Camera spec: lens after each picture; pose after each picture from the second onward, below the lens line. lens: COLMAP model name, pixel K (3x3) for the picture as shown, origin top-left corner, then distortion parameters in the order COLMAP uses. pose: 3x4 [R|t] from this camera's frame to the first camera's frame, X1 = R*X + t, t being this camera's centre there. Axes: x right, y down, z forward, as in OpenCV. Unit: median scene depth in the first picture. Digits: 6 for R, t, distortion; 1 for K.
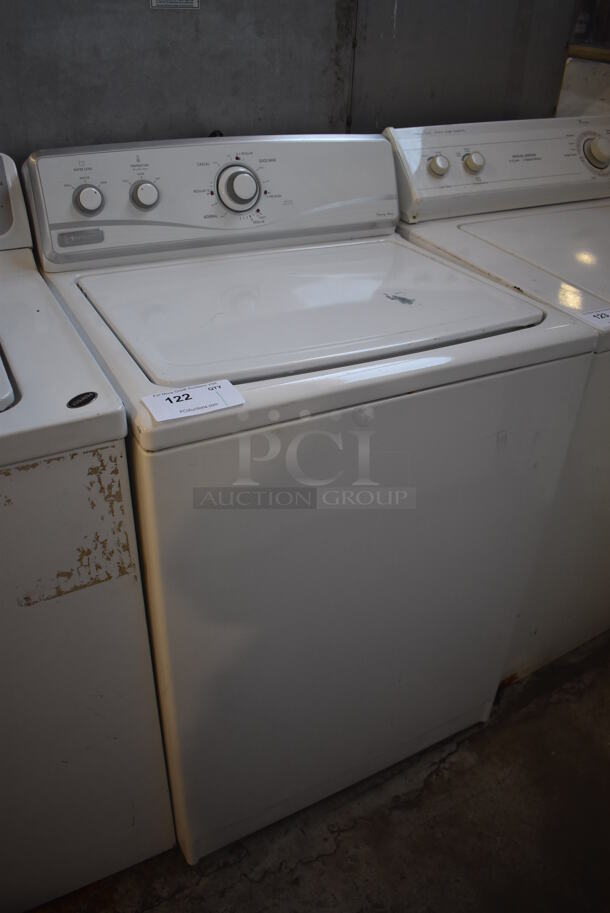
lens RADIAL K [[701.5, 0, 305.0], [0, 701.5, 456.5], [0, 0, 1]] dist [-0.096154, 0.008847]
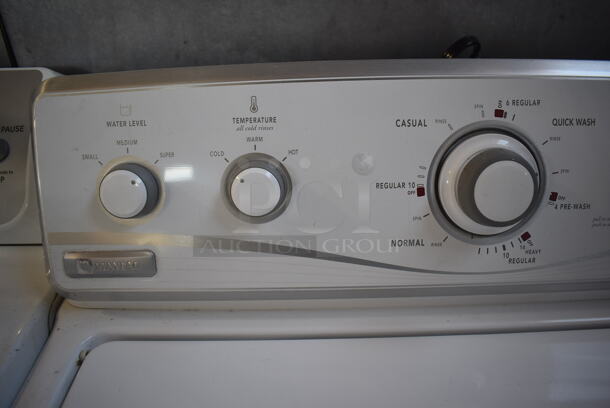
lens RADIAL K [[468.7, 0, 305.0], [0, 468.7, 204.0], [0, 0, 1]] dist [-0.096154, 0.008847]
pose [[0.880694, 0.191804, -0.433115, -0.070636], [-0.207129, 0.978240, 0.012036, -0.356908], [0.425999, 0.079110, 0.901258, 0.701712]]
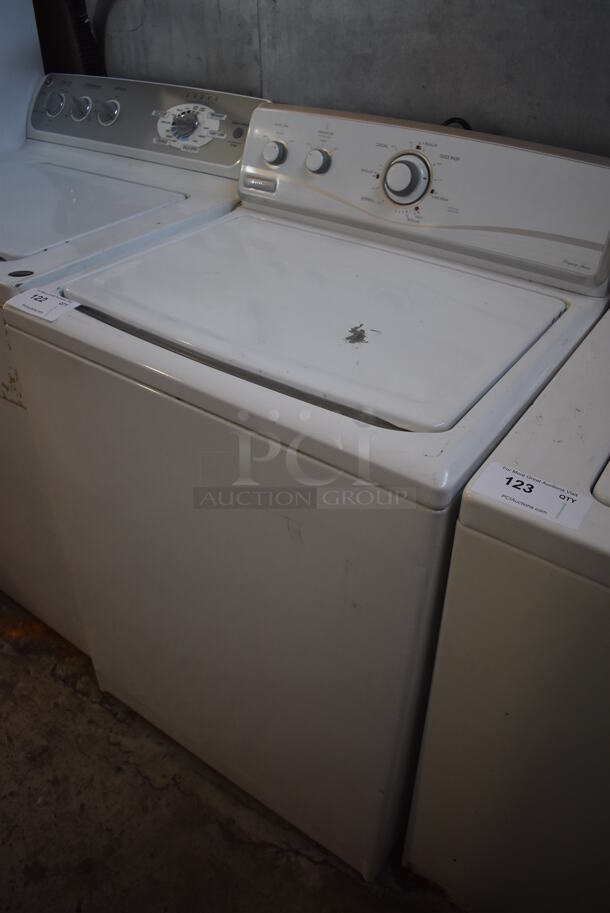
lens RADIAL K [[701.5, 0, 305.0], [0, 701.5, 456.5], [0, 0, 1]] dist [-0.096154, 0.008847]
pose [[0.441926, 0.508070, -0.739301, 0.709882], [-0.483288, 0.829161, 0.280934, -0.275384], [0.755734, 0.233144, 0.611972, 0.424630]]
